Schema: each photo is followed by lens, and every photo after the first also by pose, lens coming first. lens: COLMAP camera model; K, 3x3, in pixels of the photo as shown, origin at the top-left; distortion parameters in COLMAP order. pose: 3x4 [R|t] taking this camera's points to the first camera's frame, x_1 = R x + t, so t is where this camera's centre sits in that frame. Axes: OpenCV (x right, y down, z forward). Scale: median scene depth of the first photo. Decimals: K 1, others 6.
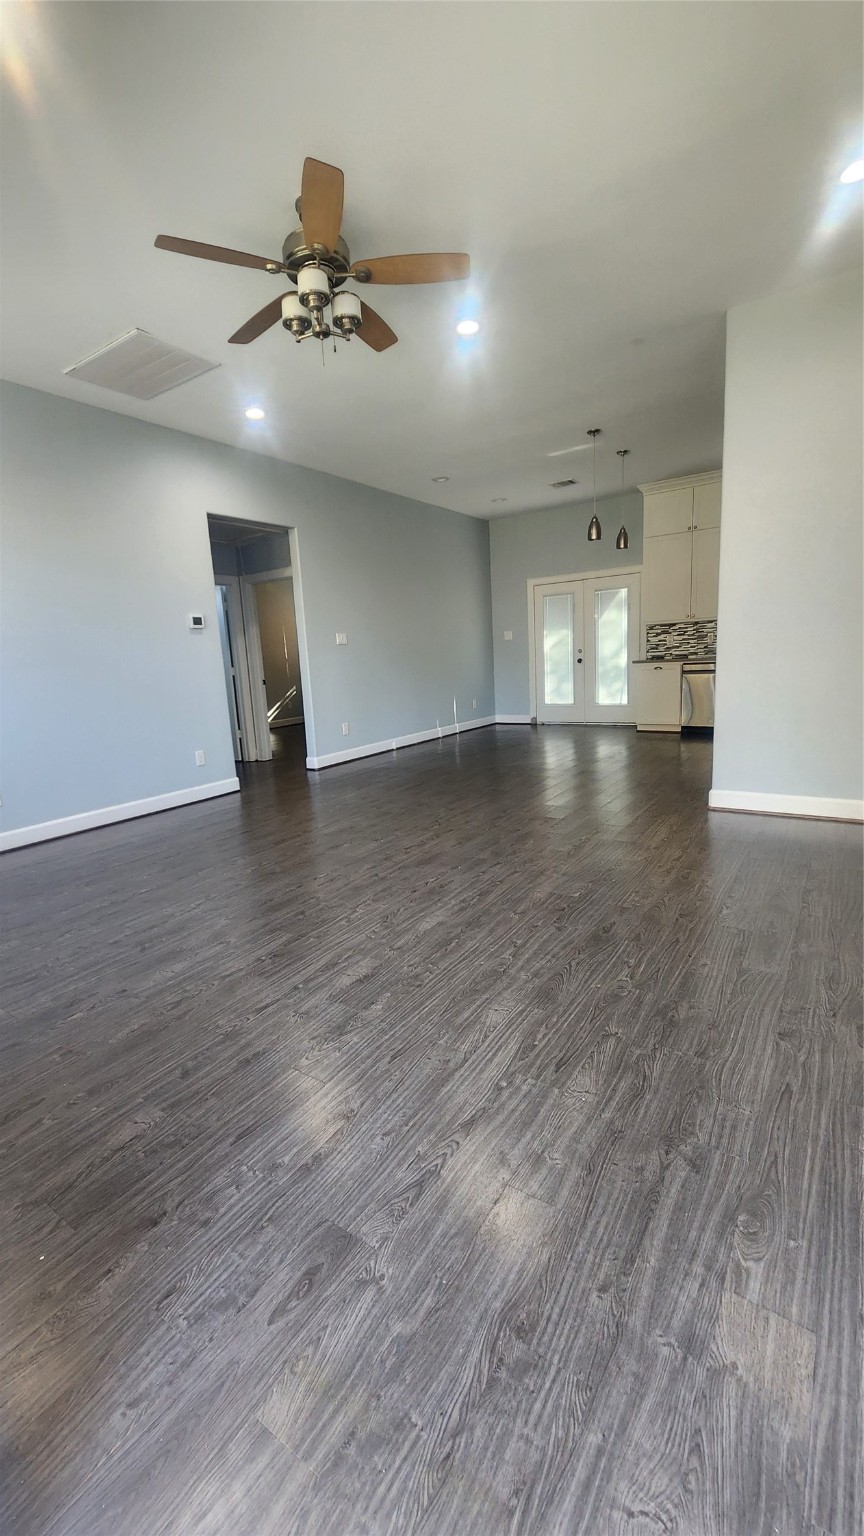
lens RADIAL K [[622.8, 0, 415.5], [0, 622.8, 767.2], [0, 0, 1]] dist [0.003582, -0.003902]
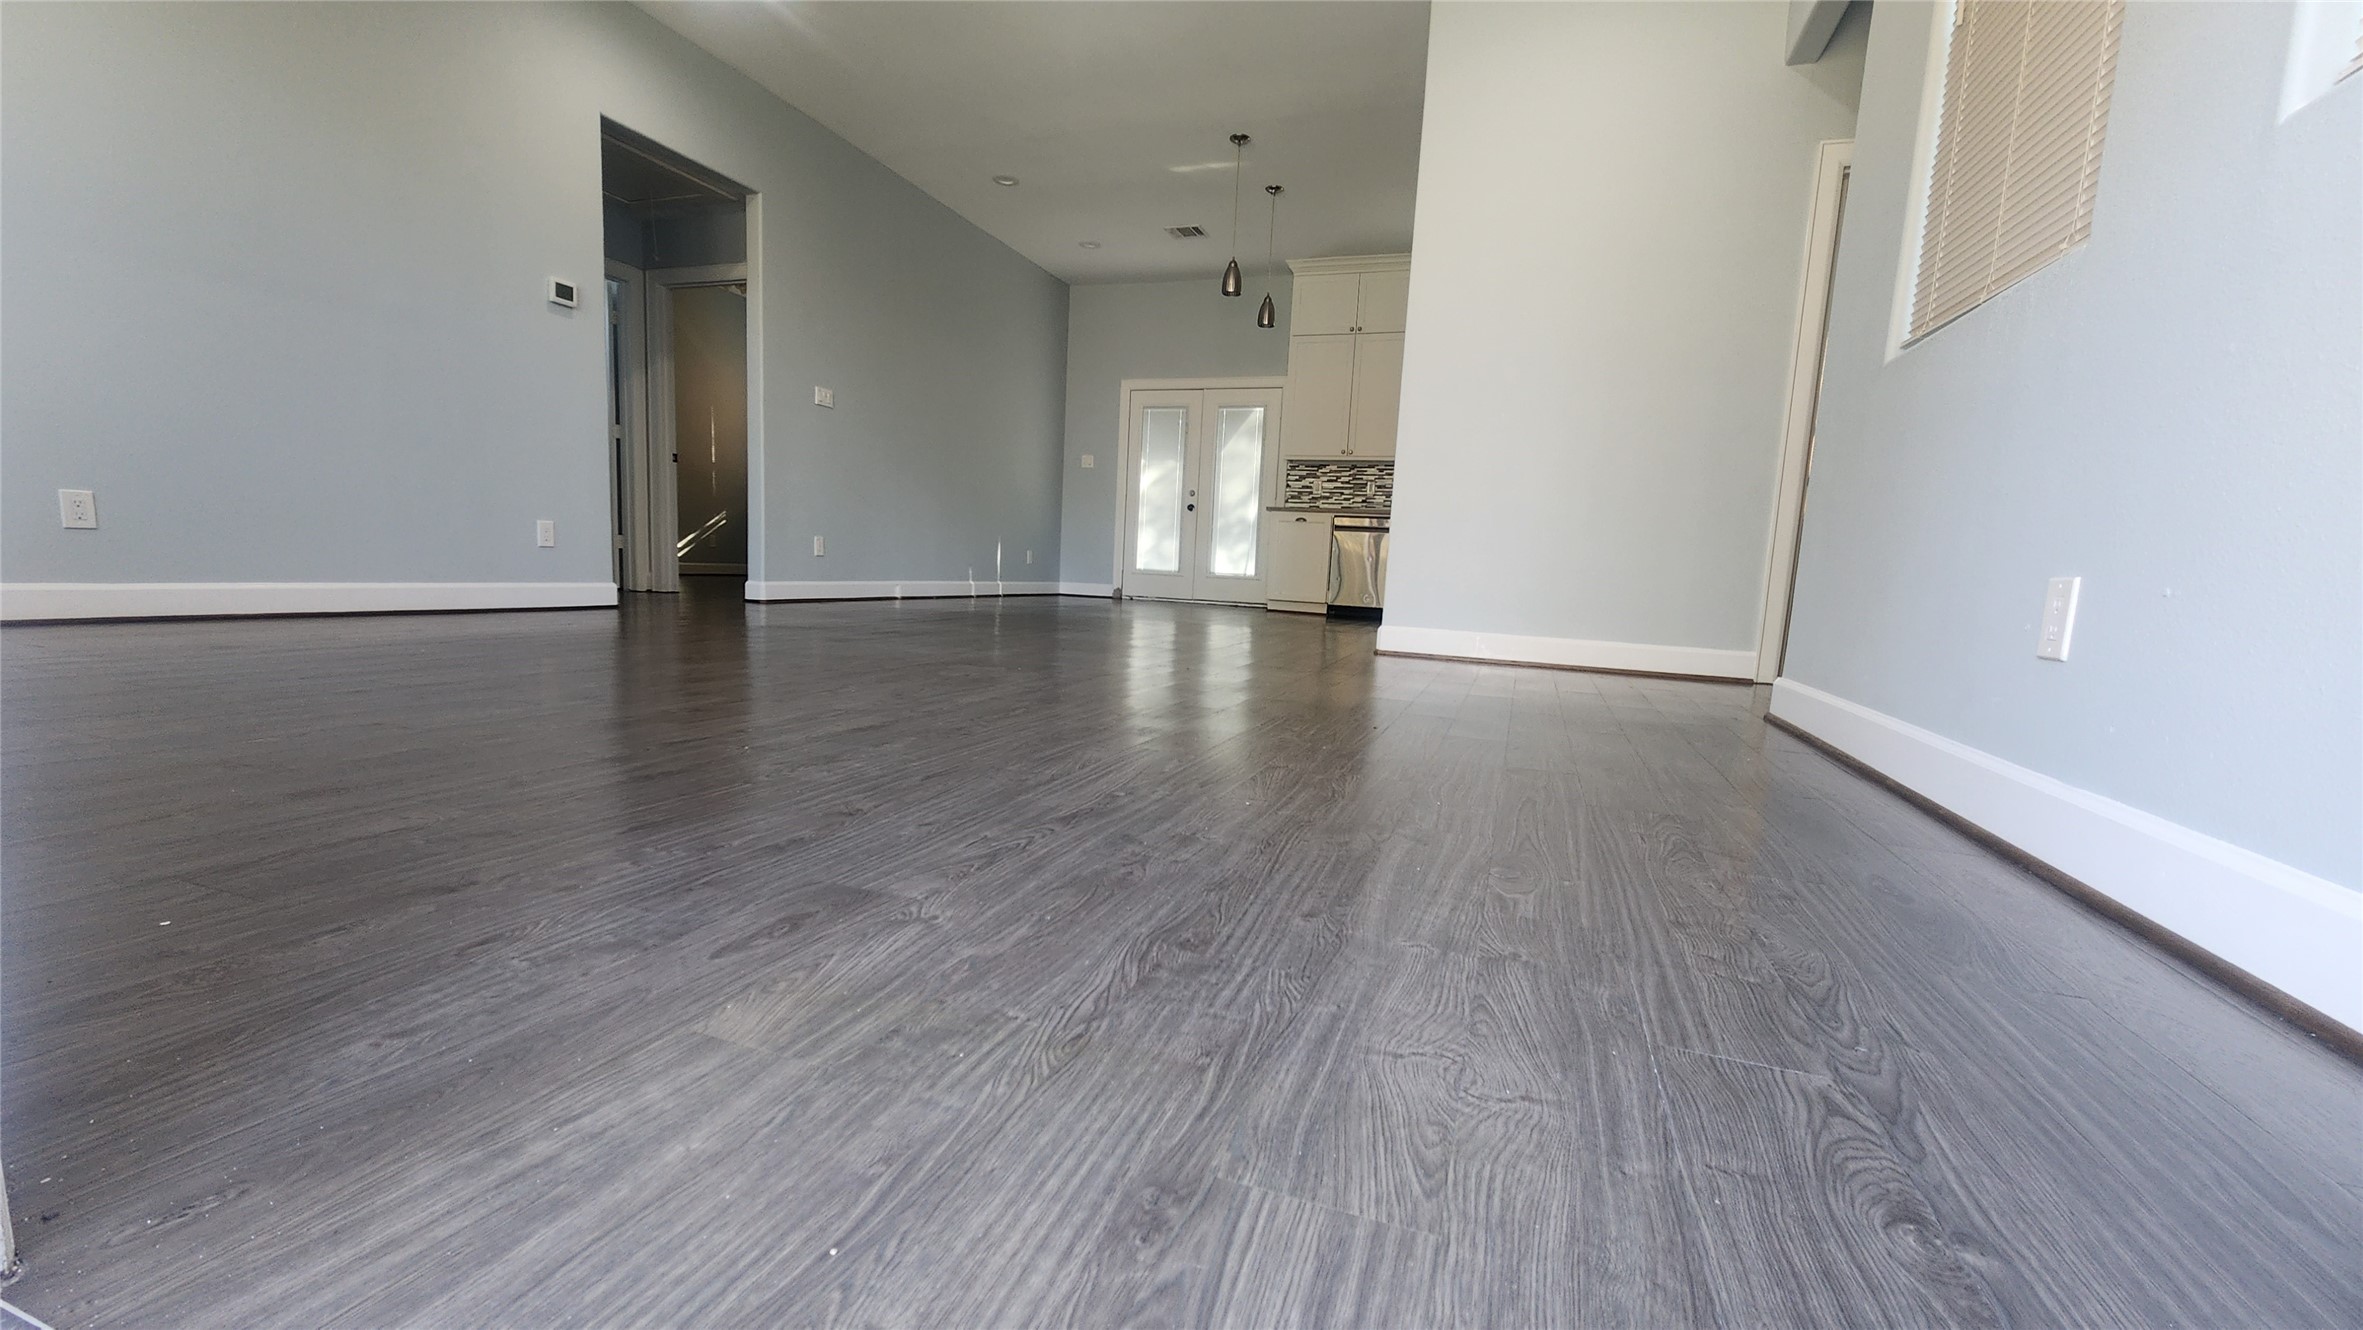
lens RADIAL K [[958.1, 0, 1178.3], [0, 958.1, 679.7], [0, 0, 1]] dist [0.003582, -0.003902]
pose [[0.961701, 0.071418, 0.264634, -0.013997], [-0.057075, 0.996473, -0.061507, 0.106751], [-0.268094, 0.044047, 0.962385, 0.019023]]
